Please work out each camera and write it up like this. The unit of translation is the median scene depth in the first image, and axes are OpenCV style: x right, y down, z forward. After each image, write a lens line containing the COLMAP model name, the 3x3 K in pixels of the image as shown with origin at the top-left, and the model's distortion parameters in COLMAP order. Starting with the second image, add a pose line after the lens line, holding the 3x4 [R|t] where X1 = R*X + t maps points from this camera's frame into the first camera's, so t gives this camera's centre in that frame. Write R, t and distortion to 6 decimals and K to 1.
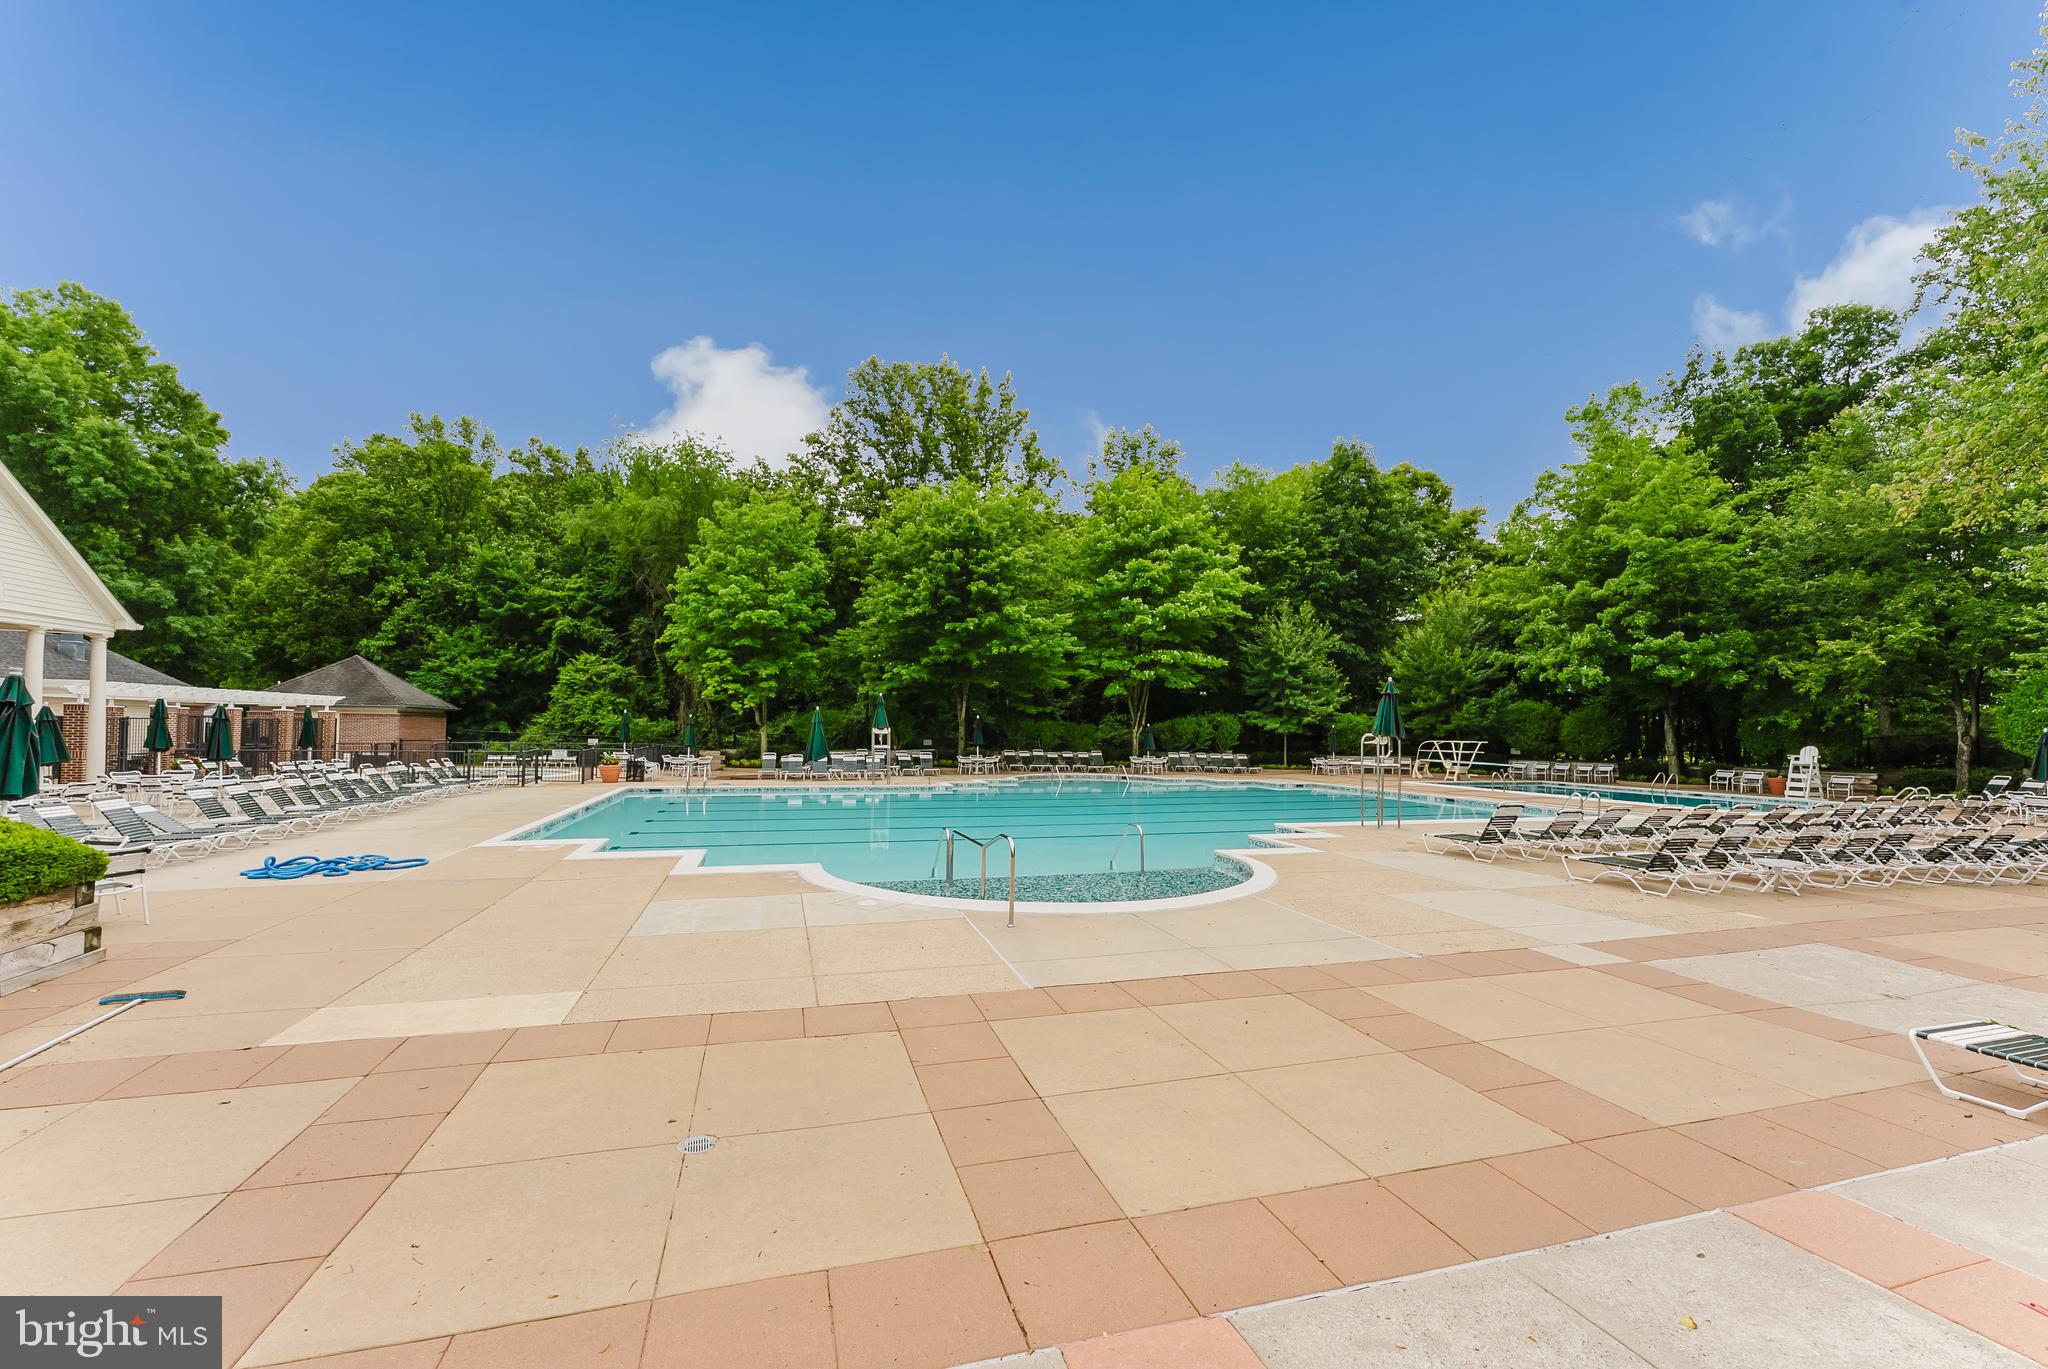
lens RADIAL K [[836.5, 0, 1003.7], [0, 836.5, 693.8], [0, 0, 1]] dist [0.002841, -0.000883]
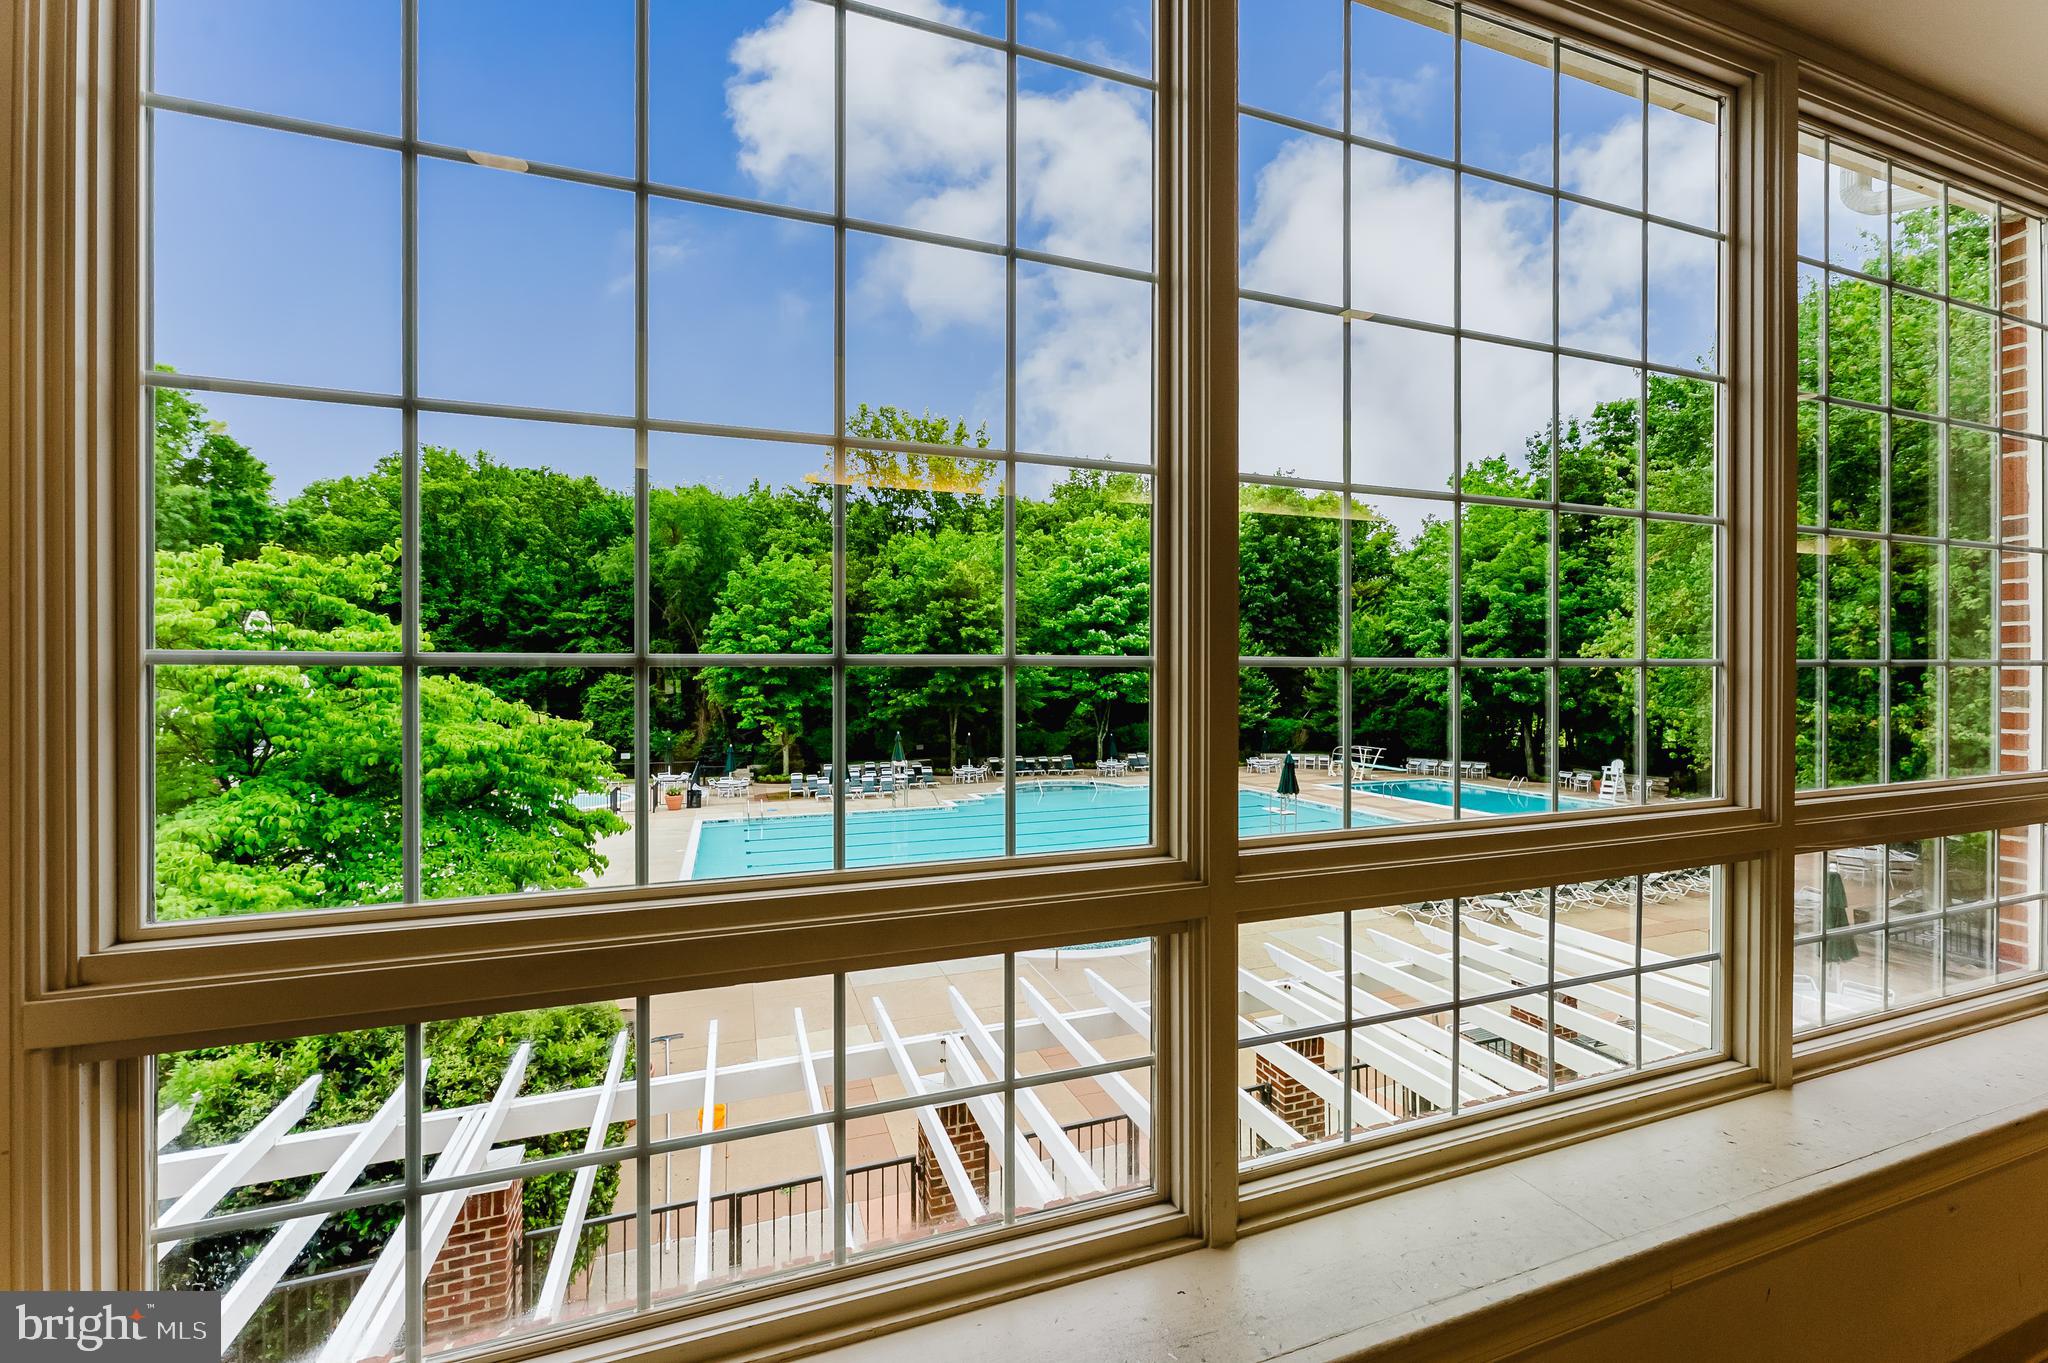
lens RADIAL K [[851.5, 0, 1009.2], [0, 851.5, 668.1], [0, 0, 1]] dist [0.003218, 0.000650]
pose [[0.998519, -0.017246, 0.051601, -0.033256], [0.015574, 0.999347, 0.032615, -0.101915], [-0.052130, -0.031763, 0.998135, -0.198540]]
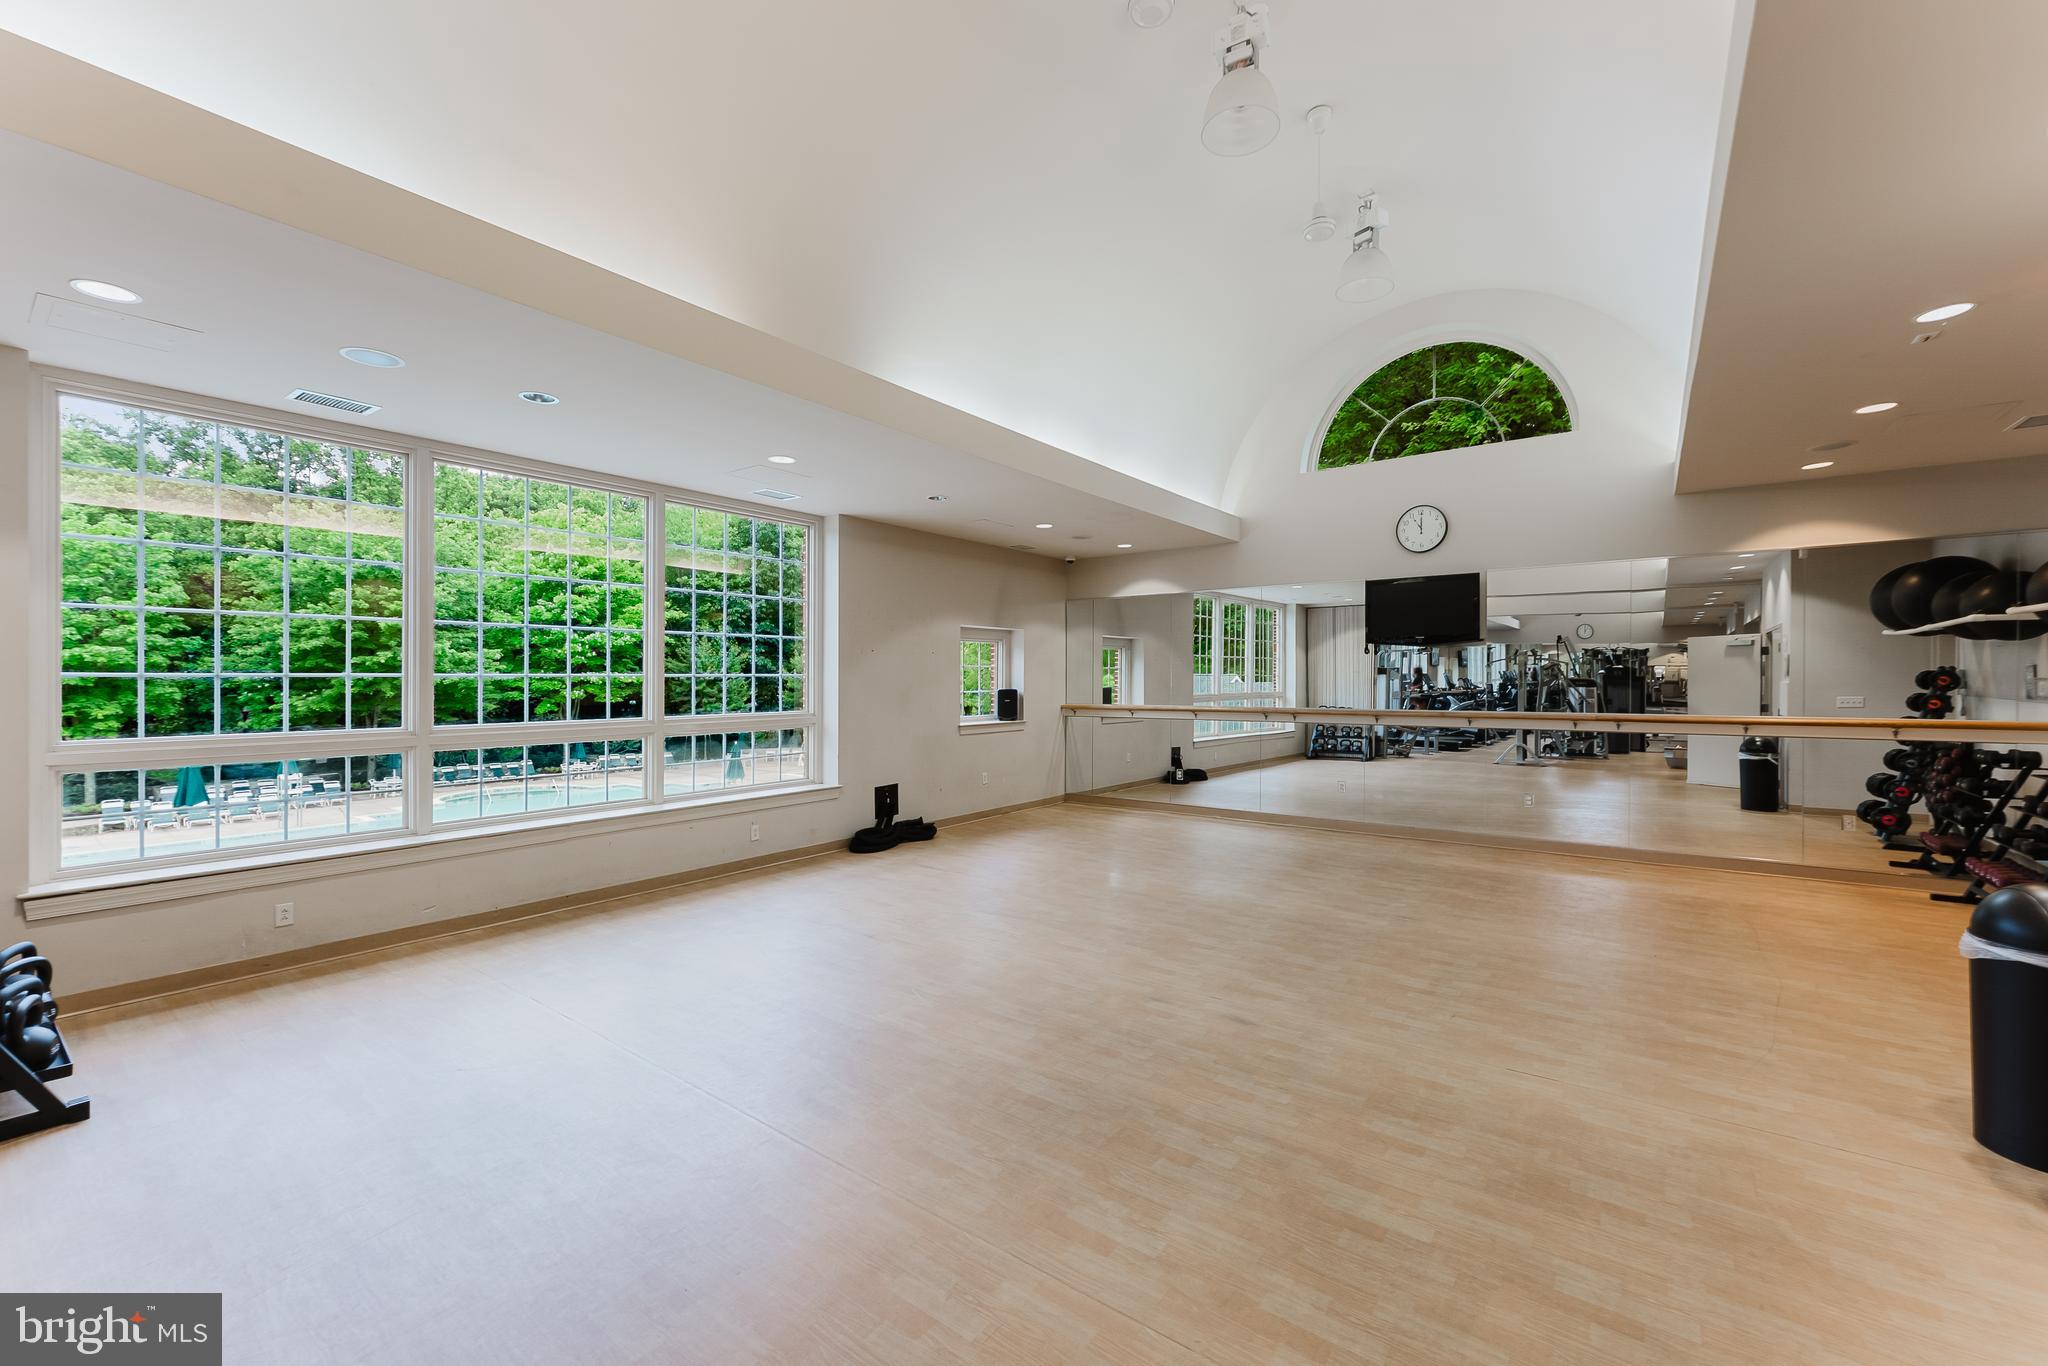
lens RADIAL K [[836.5, 0, 1033.5], [0, 836.5, 682.1], [0, 0, 1]] dist [0.002841, -0.000883]
pose [[0.797197, -0.019271, 0.603412, -0.022919], [-0.011835, 0.998799, 0.047535, -0.102937], [-0.603603, -0.045036, 0.796012, -0.305637]]
